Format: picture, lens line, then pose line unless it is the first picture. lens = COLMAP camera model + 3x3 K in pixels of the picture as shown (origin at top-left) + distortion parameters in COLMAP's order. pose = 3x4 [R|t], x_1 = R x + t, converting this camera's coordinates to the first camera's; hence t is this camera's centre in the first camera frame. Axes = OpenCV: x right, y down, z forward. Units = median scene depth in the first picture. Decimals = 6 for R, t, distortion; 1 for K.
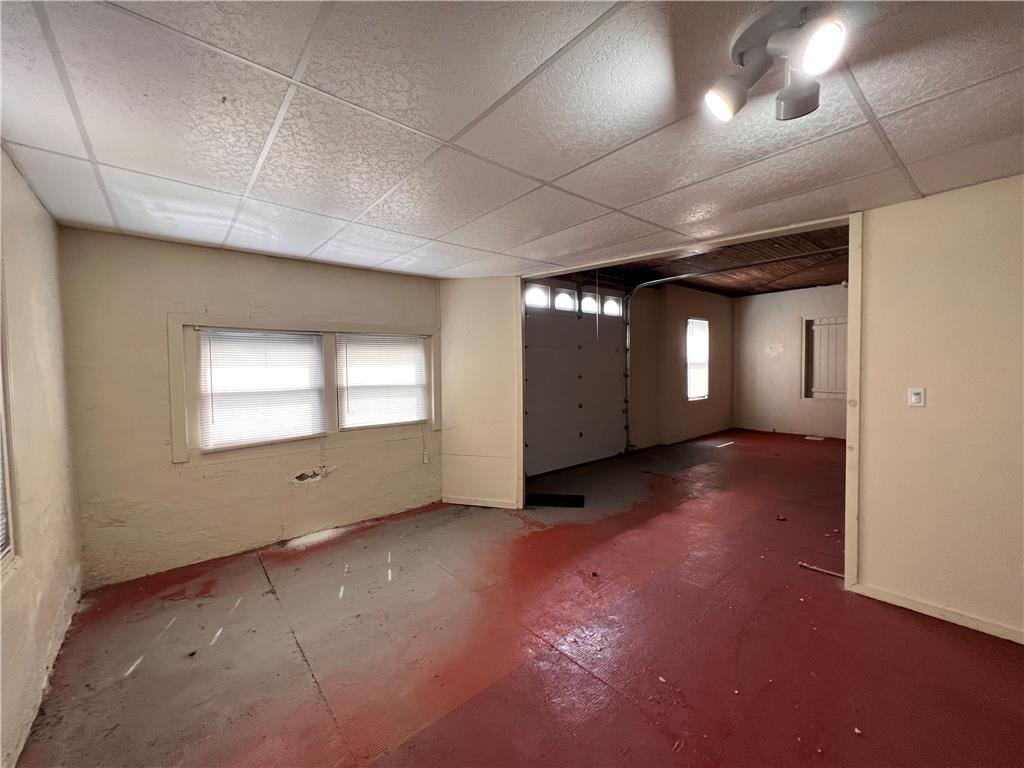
lens RADIAL K [[408.8, 0, 514.1], [0, 408.8, 382.5], [0, 0, 1]] dist [-0.010327, 0.001662]
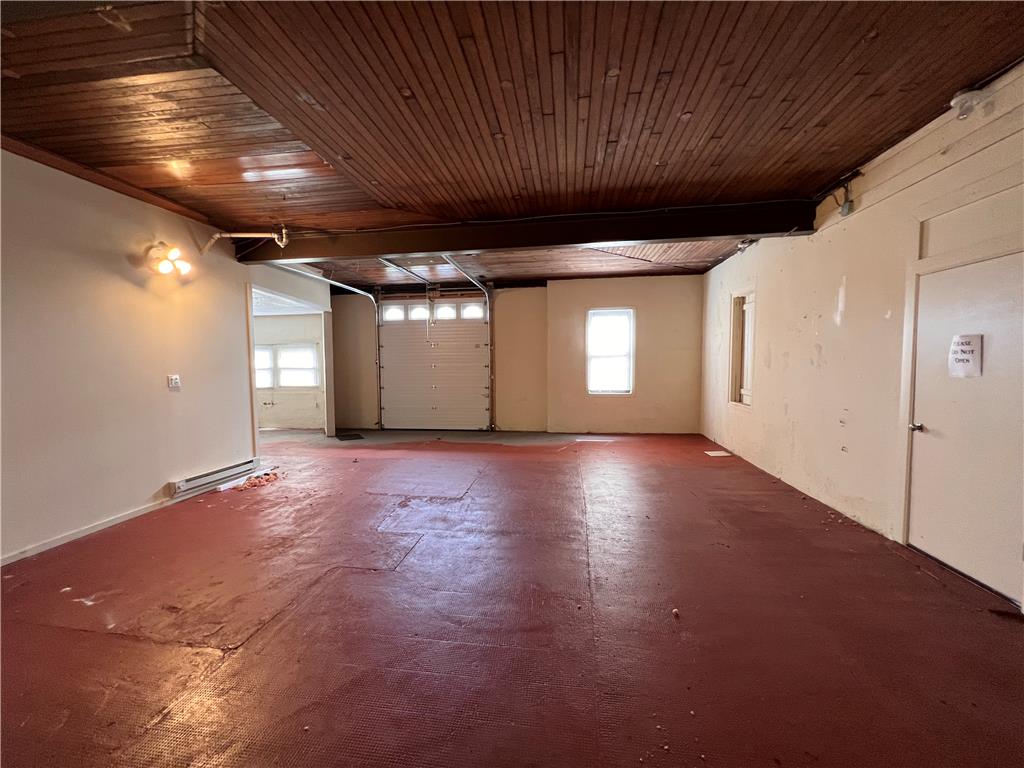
lens RADIAL K [[408.8, 0, 513.1], [0, 408.8, 383.9], [0, 0, 1]] dist [-0.010327, 0.001662]
pose [[0.669140, 0.052704, -0.741266, 1.213512], [-0.027322, 0.998552, 0.046334, -0.023146], [0.742634, -0.010751, 0.669611, 0.240729]]
